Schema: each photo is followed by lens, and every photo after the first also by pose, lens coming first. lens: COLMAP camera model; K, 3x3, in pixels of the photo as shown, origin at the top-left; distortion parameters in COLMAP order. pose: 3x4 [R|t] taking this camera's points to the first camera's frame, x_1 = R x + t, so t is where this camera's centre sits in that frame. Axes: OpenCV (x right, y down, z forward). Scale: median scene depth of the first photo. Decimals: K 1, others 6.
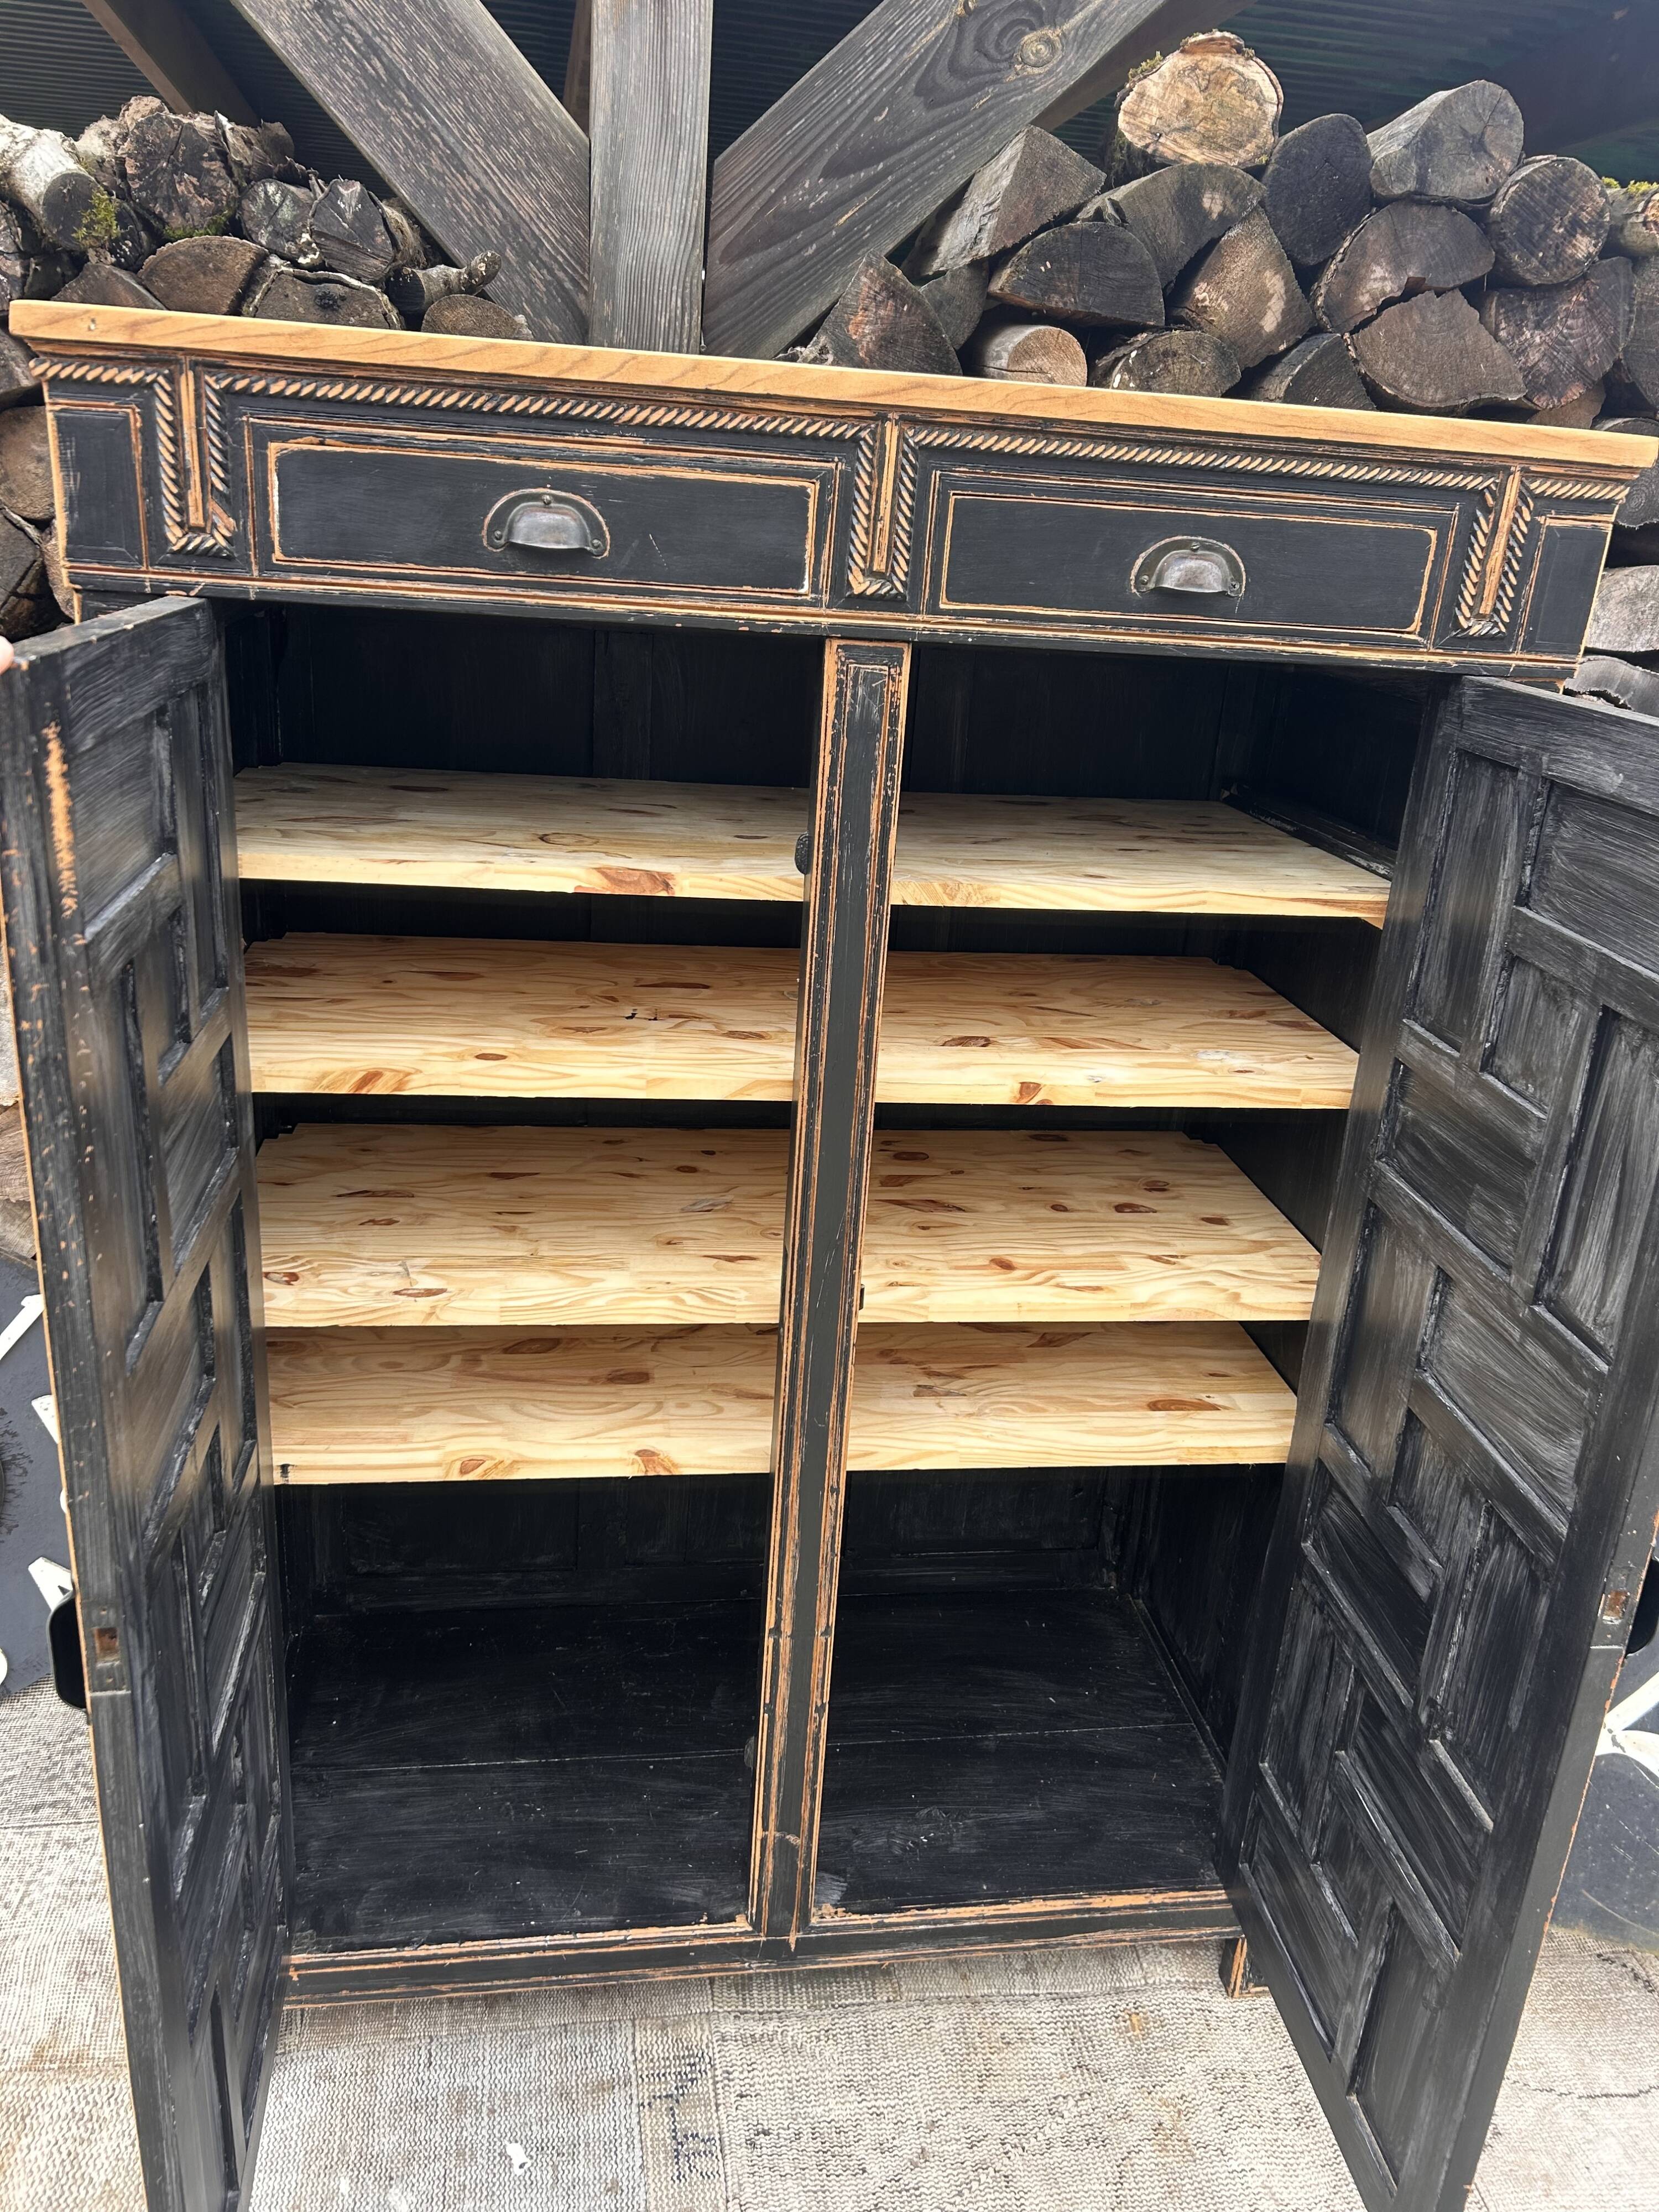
lens RADIAL K [[1654.9, 0, 830.4], [0, 1654.9, 1107.1], [0, 0, 1]] dist [0.049667, -0.058459]
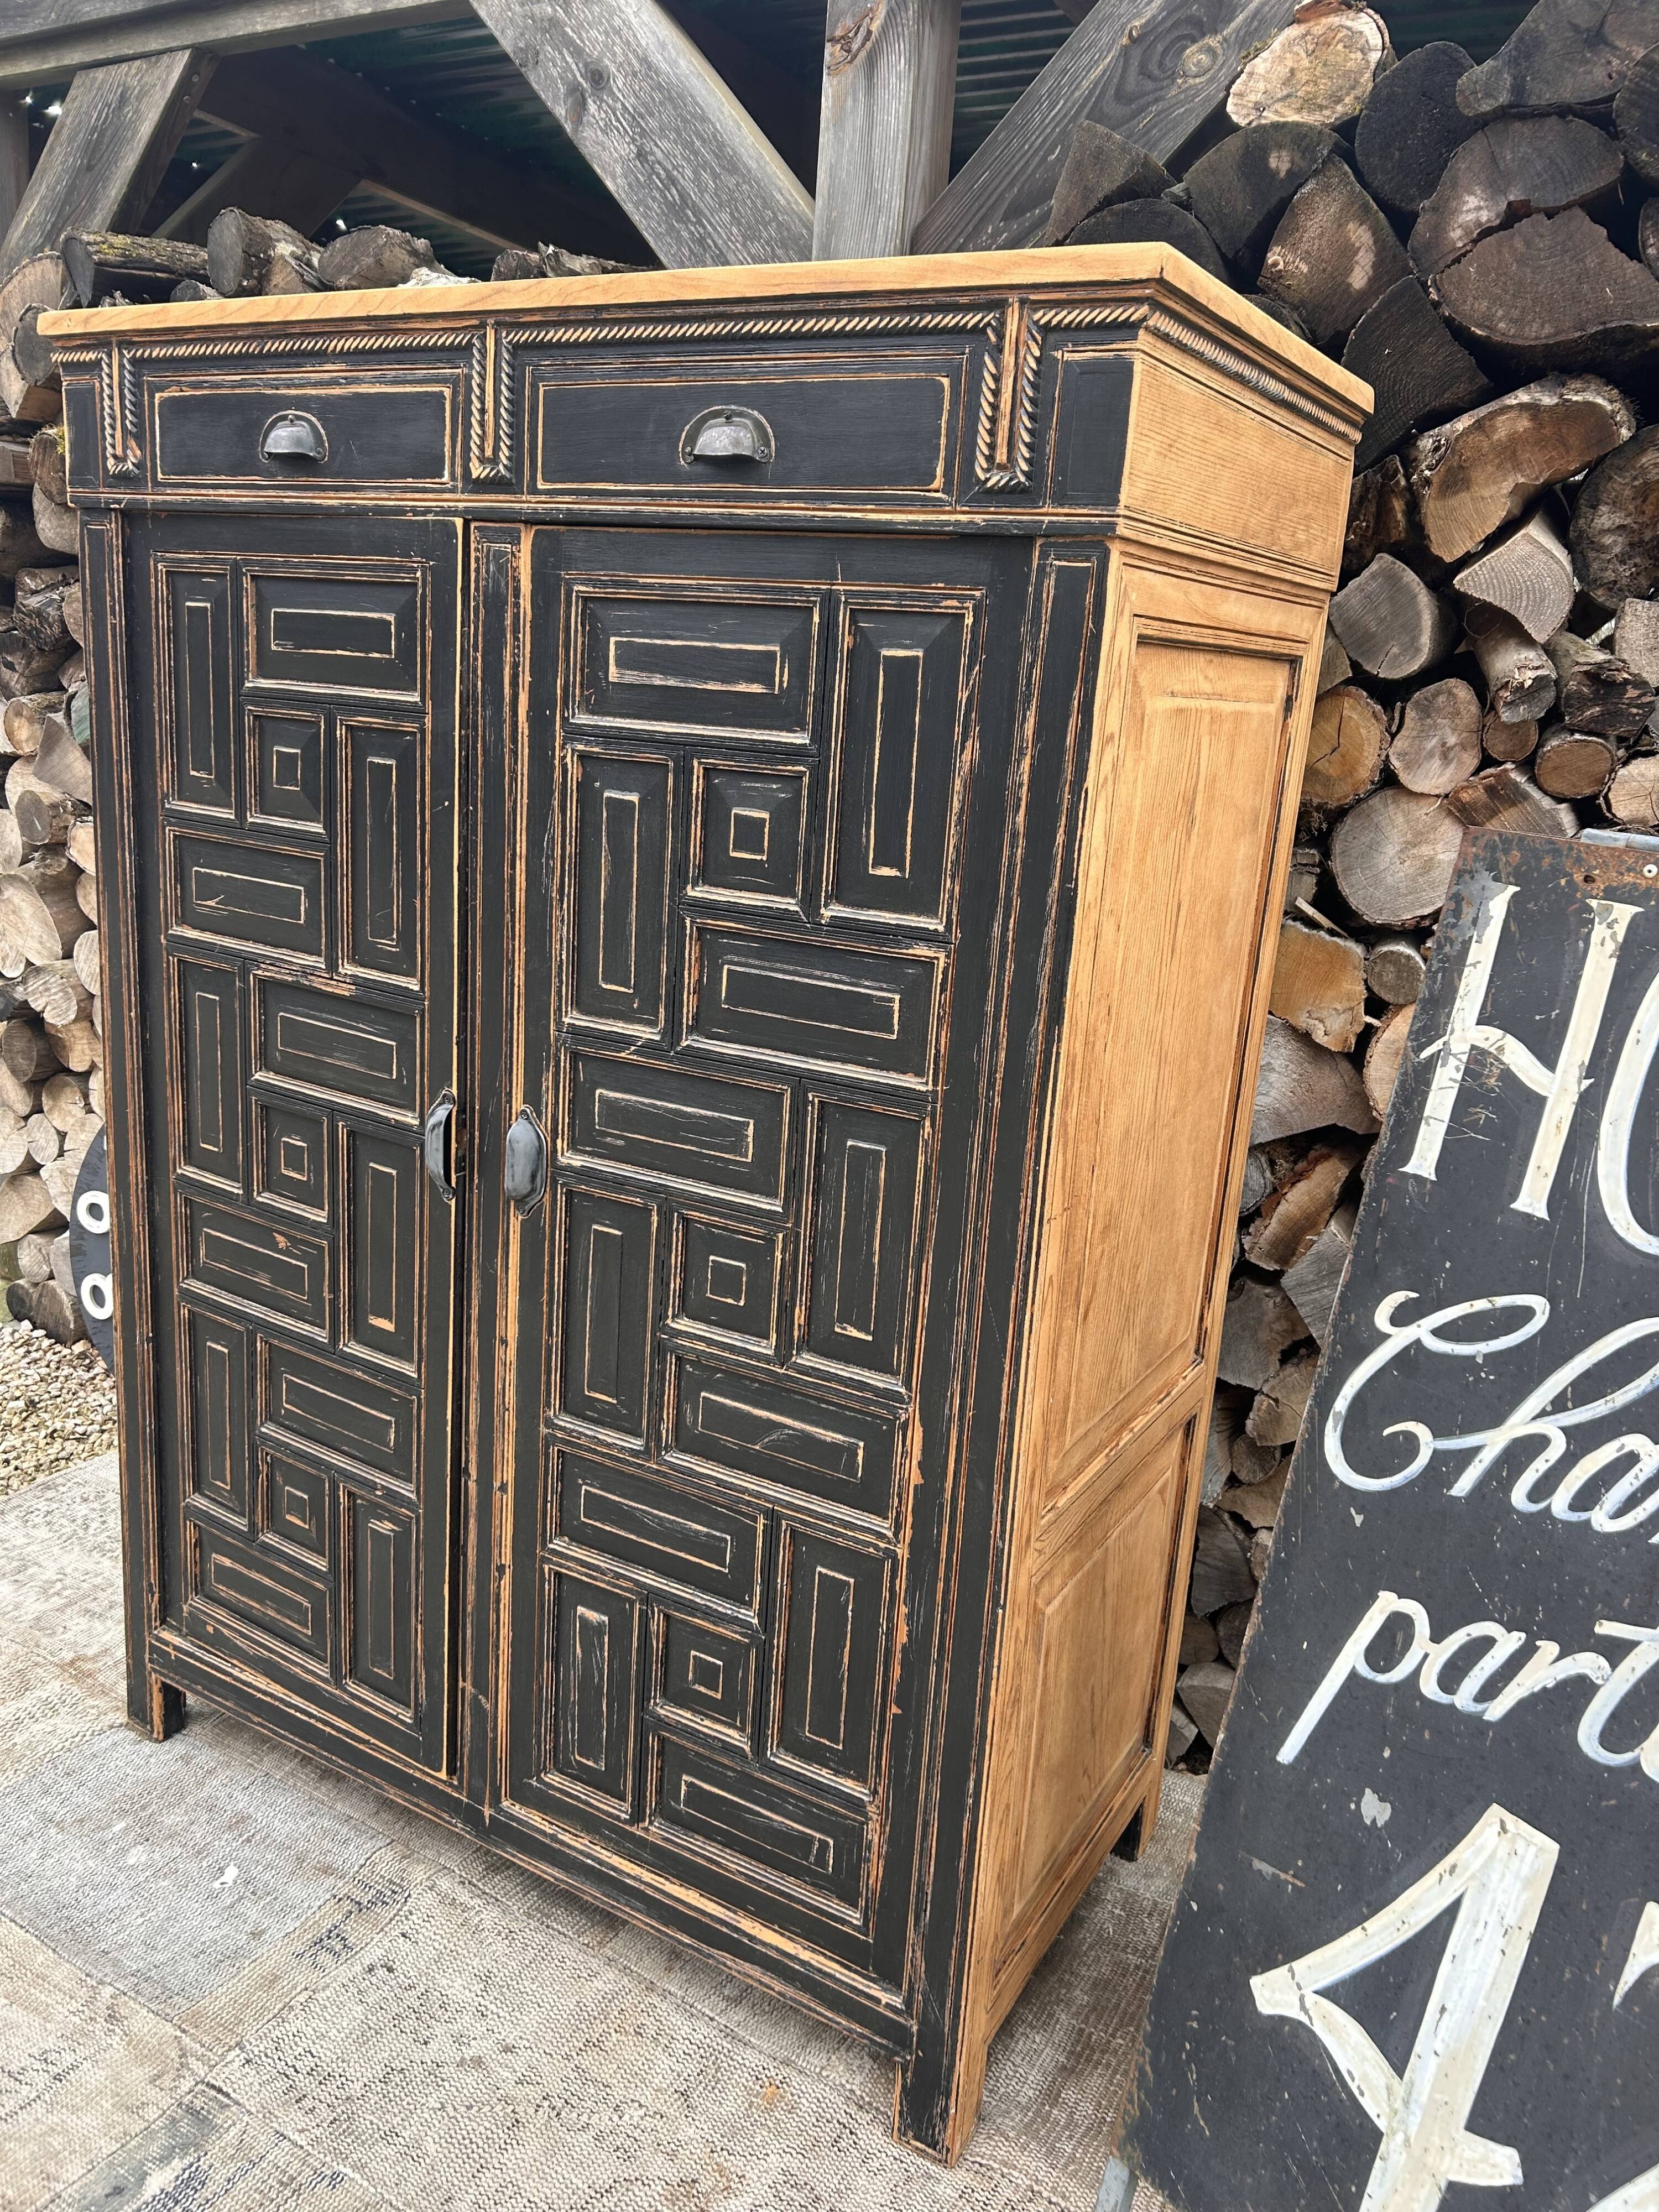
lens RADIAL K [[1659.2, 0, 842.7], [0, 1659.2, 1115.3], [0, 0, 1]] dist [0.048309, -0.056723]
pose [[0.780761, 0.147163, -0.607253, 0.688729], [-0.234231, 0.969931, -0.066101, 0.095510], [0.579266, 0.193847, 0.791754, 0.221646]]
